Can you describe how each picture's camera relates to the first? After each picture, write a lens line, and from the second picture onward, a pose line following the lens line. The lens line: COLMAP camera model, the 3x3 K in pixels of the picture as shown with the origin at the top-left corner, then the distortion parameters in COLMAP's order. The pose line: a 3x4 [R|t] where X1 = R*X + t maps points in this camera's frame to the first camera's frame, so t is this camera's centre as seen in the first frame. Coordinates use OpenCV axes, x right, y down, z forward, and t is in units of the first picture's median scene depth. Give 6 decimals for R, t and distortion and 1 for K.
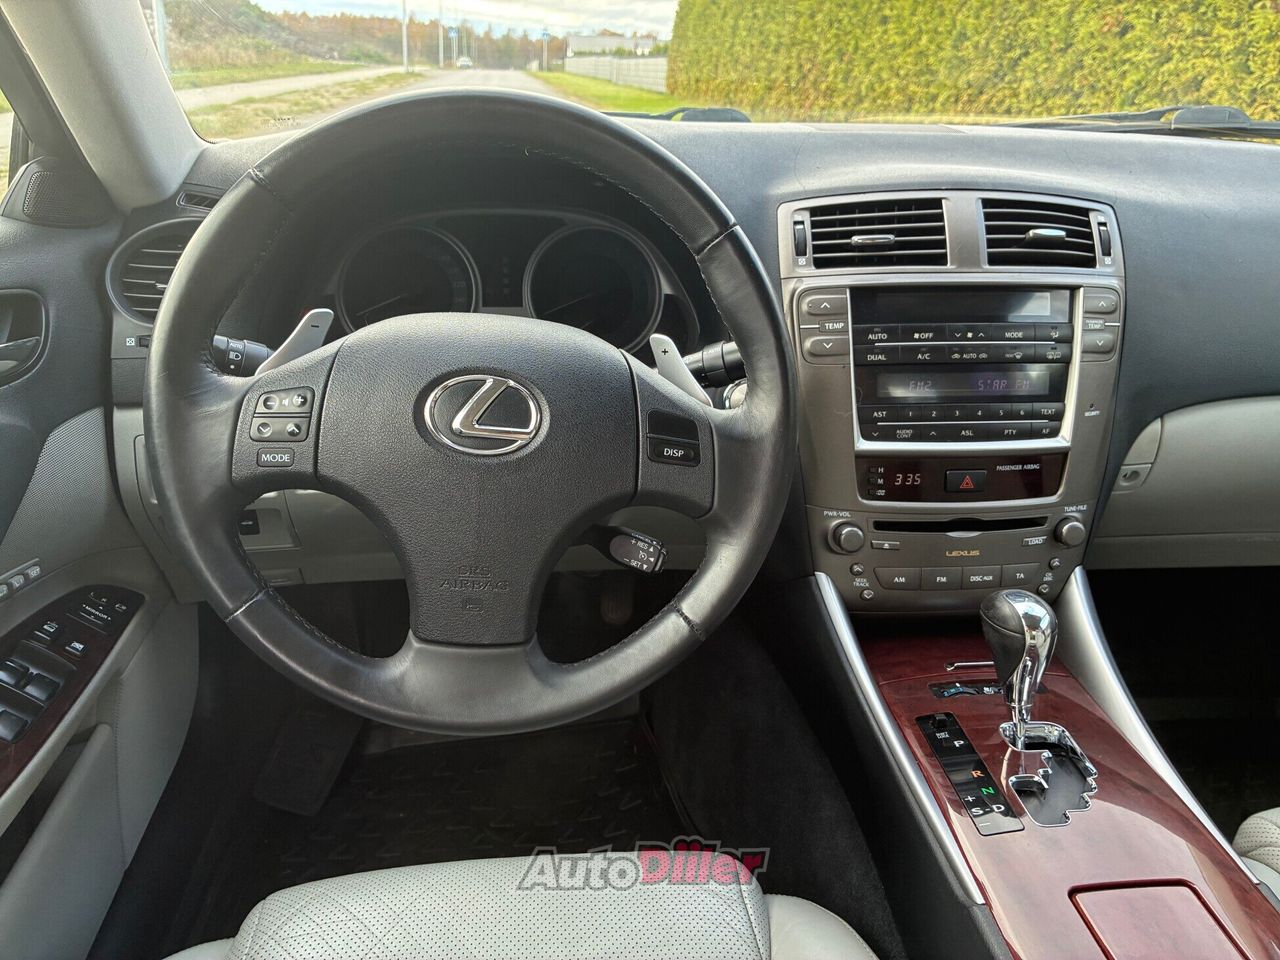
lens RADIAL K [[967.8, 0, 638.3], [0, 967.8, 482.9], [0, 0, 1]] dist [0.030188, -0.043406]
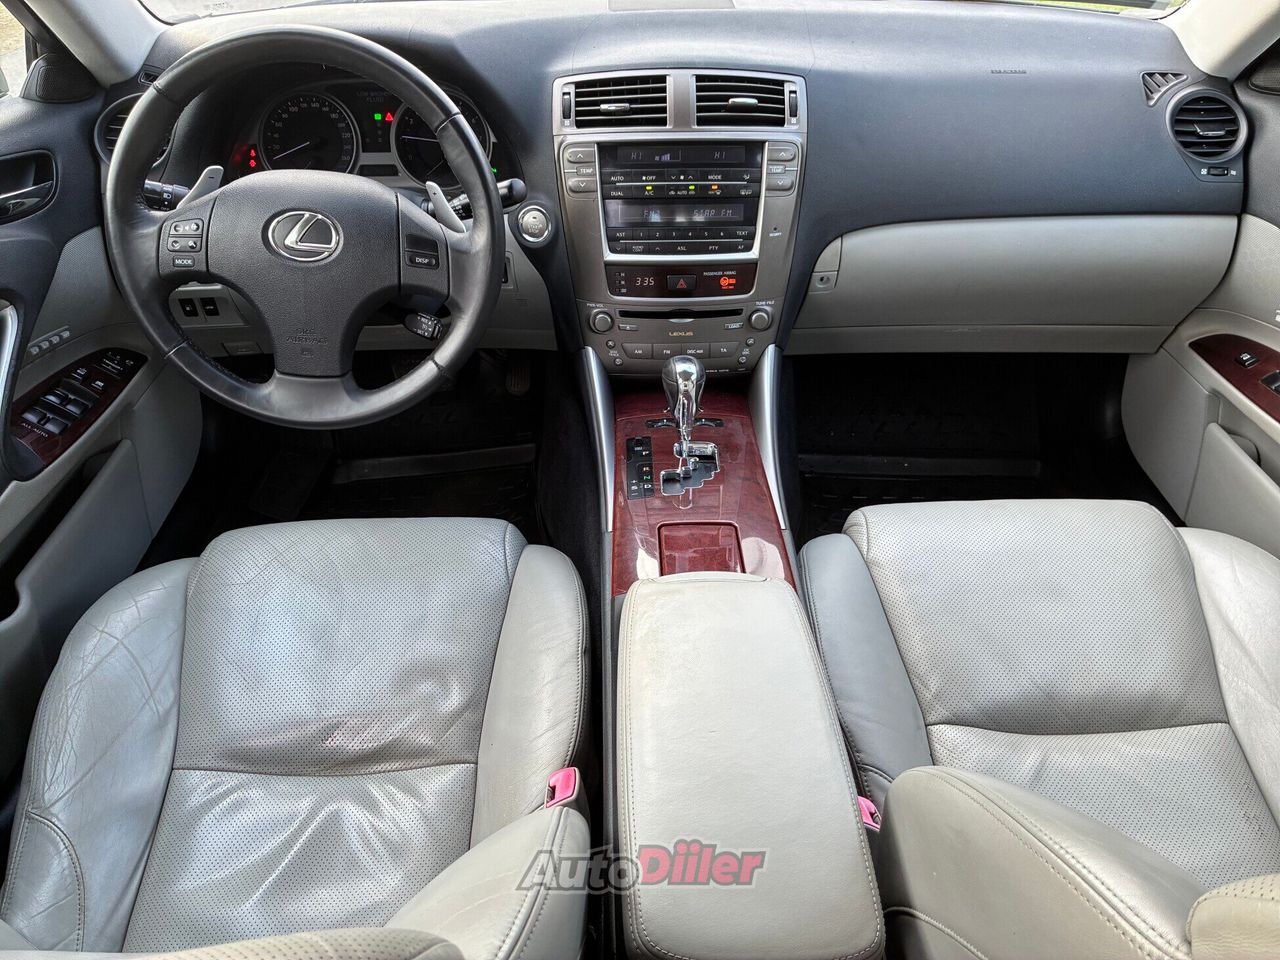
lens RADIAL K [[967.8, 0, 641.7], [0, 967.8, 479.0], [0, 0, 1]] dist [0.030188, -0.043406]
pose [[0.997329, 0.023236, -0.069240, 0.392076], [-0.009715, 0.981822, 0.189557, 0.012332], [0.072386, -0.188379, 0.979425, -0.482483]]
